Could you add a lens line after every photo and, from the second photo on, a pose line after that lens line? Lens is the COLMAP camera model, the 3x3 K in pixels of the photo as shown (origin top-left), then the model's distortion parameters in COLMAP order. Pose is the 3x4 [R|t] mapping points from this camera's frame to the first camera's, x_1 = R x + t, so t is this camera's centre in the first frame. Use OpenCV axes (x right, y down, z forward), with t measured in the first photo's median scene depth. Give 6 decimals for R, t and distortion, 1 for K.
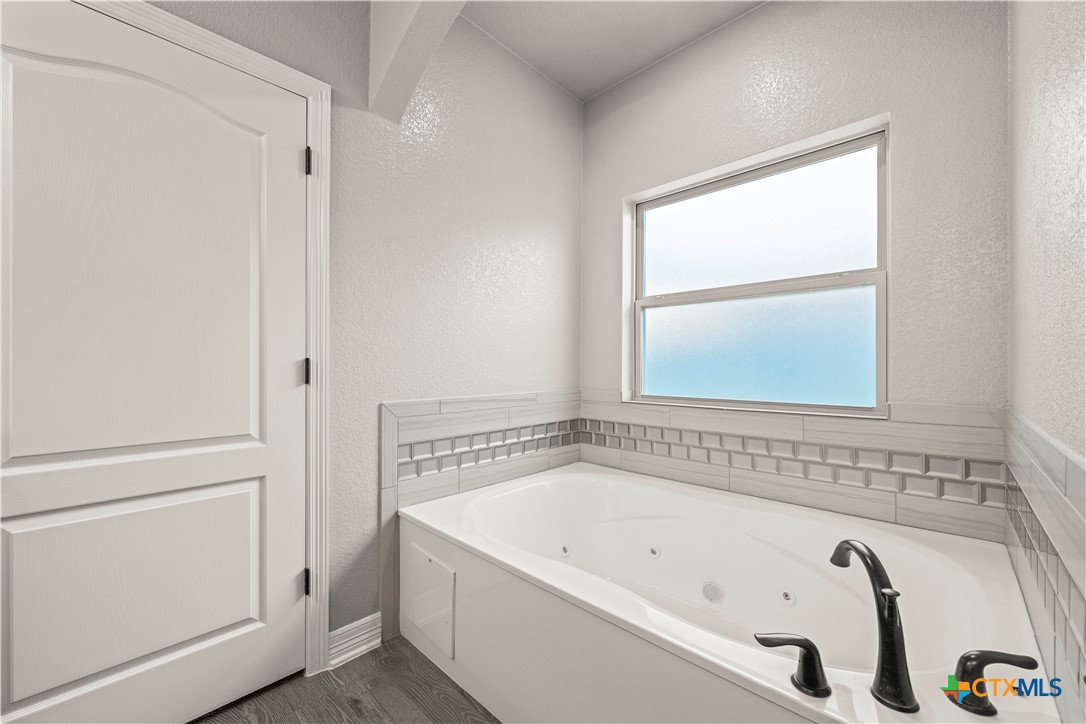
lens RADIAL K [[429.9, 0, 552.2], [0, 429.9, 364.6], [0, 0, 1]] dist [0.000902, 0.000445]
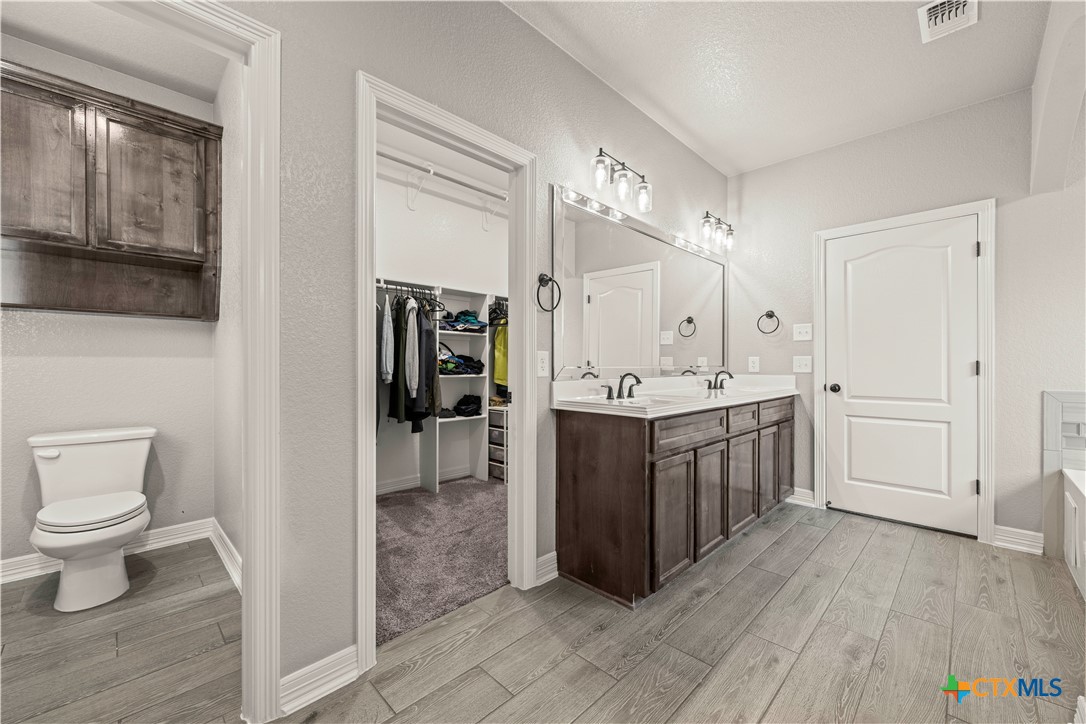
lens RADIAL K [[429.9, 0, 552.2], [0, 429.9, 364.6], [0, 0, 1]] dist [0.000902, 0.000445]
pose [[-0.014835, -0.002260, -0.999887, 1.193093], [0.000903, 0.999997, -0.002274, 0.003700], [0.999890, -0.000937, -0.014833, -0.702875]]
